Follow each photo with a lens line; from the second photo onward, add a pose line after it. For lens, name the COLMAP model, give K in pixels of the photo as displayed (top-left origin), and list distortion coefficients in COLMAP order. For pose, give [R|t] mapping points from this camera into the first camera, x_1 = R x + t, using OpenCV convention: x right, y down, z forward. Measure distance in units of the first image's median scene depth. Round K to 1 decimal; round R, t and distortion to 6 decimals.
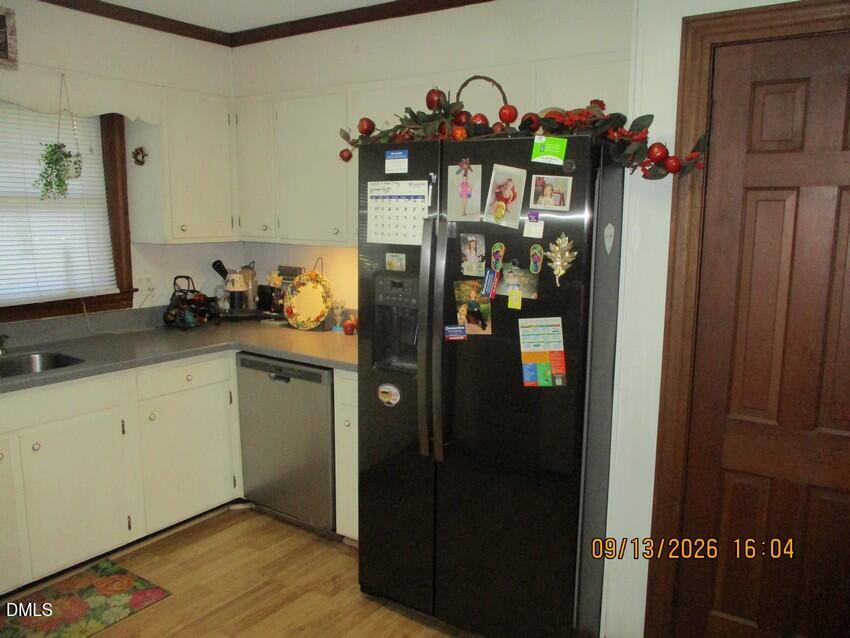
lens RADIAL K [[694.5, 0, 429.5], [0, 694.5, 324.7], [0, 0, 1]] dist [-0.031347, 0.000324]
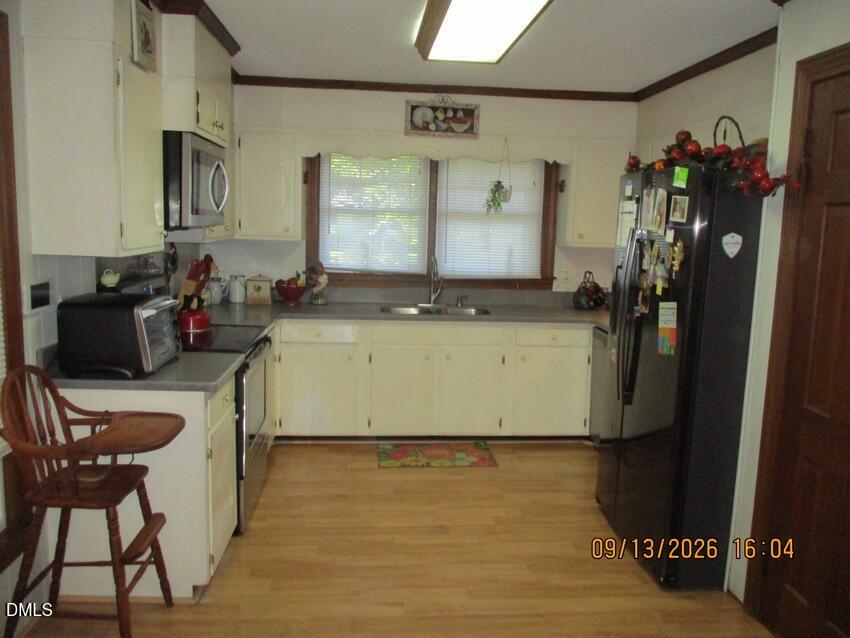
lens RADIAL K [[694.5, 0, 422.7], [0, 694.5, 311.8], [0, 0, 1]] dist [-0.031347, 0.000324]
pose [[0.621063, 0.107248, -0.776388, 0.693665], [-0.144950, 0.989222, 0.020697, 0.037801], [0.770240, 0.099683, 0.629916, -0.151653]]
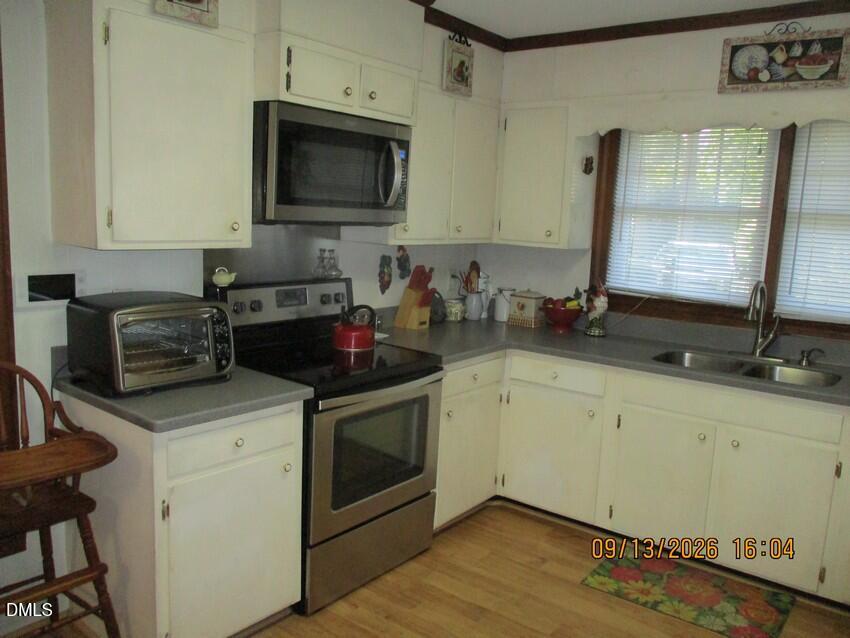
lens RADIAL K [[694.5, 0, 427.4], [0, 694.5, 320.9], [0, 0, 1]] dist [-0.031347, 0.000324]
pose [[-0.063814, 0.136706, -0.988554, 0.468919], [-0.200321, 0.968657, 0.146886, -0.065219], [0.977650, 0.207401, -0.034428, 0.501484]]
